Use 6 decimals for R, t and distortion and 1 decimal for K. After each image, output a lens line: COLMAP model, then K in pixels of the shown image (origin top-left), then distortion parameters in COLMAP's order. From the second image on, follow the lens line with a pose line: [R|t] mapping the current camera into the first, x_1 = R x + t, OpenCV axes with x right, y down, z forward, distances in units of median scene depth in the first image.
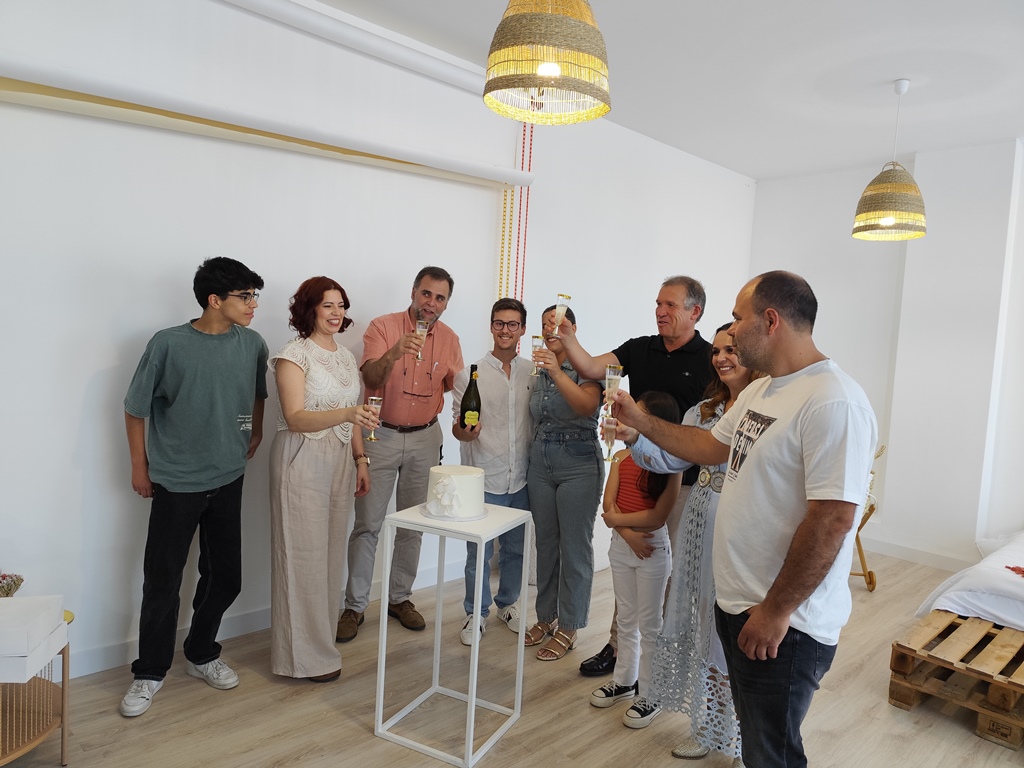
lens RADIAL K [[723.0, 0, 512.0], [0, 723.0, 384.0], [0, 0, 1]] dist [0.002443, -0.001795]
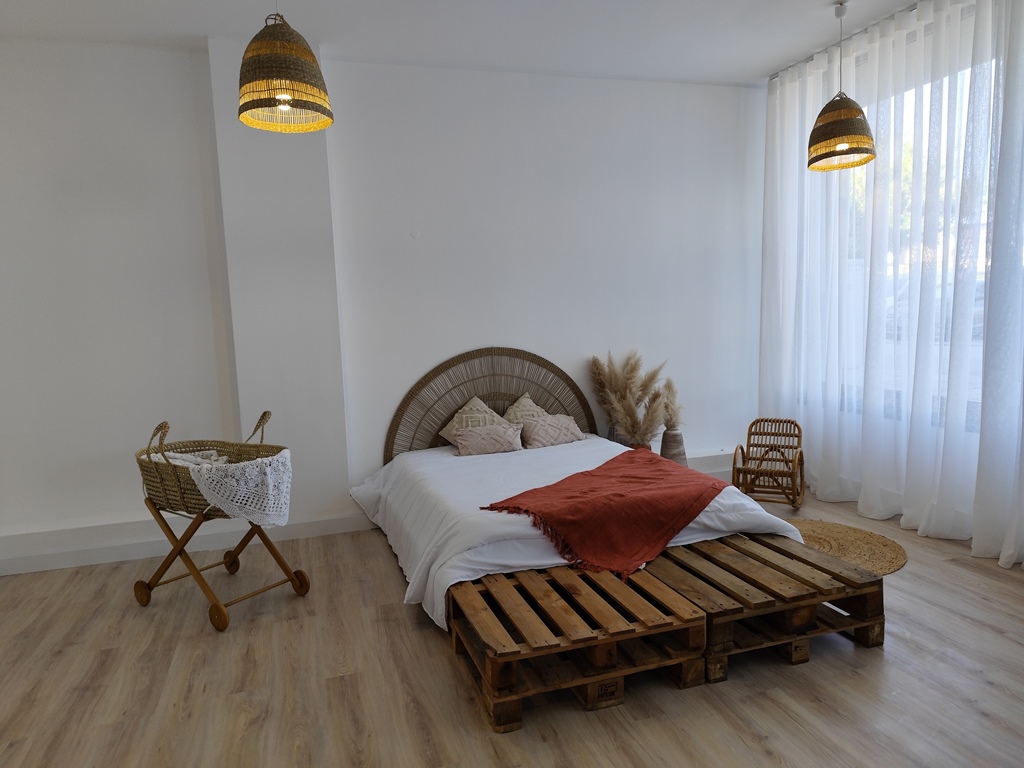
lens RADIAL K [[723.0, 0, 512.0], [0, 723.0, 384.0], [0, 0, 1]] dist [0.002443, -0.001795]
pose [[0.457928, -0.178118, 0.870962, -0.055053], [0.142942, 0.981727, 0.125615, -0.006179], [-0.877422, 0.066974, 0.475021, 0.541310]]
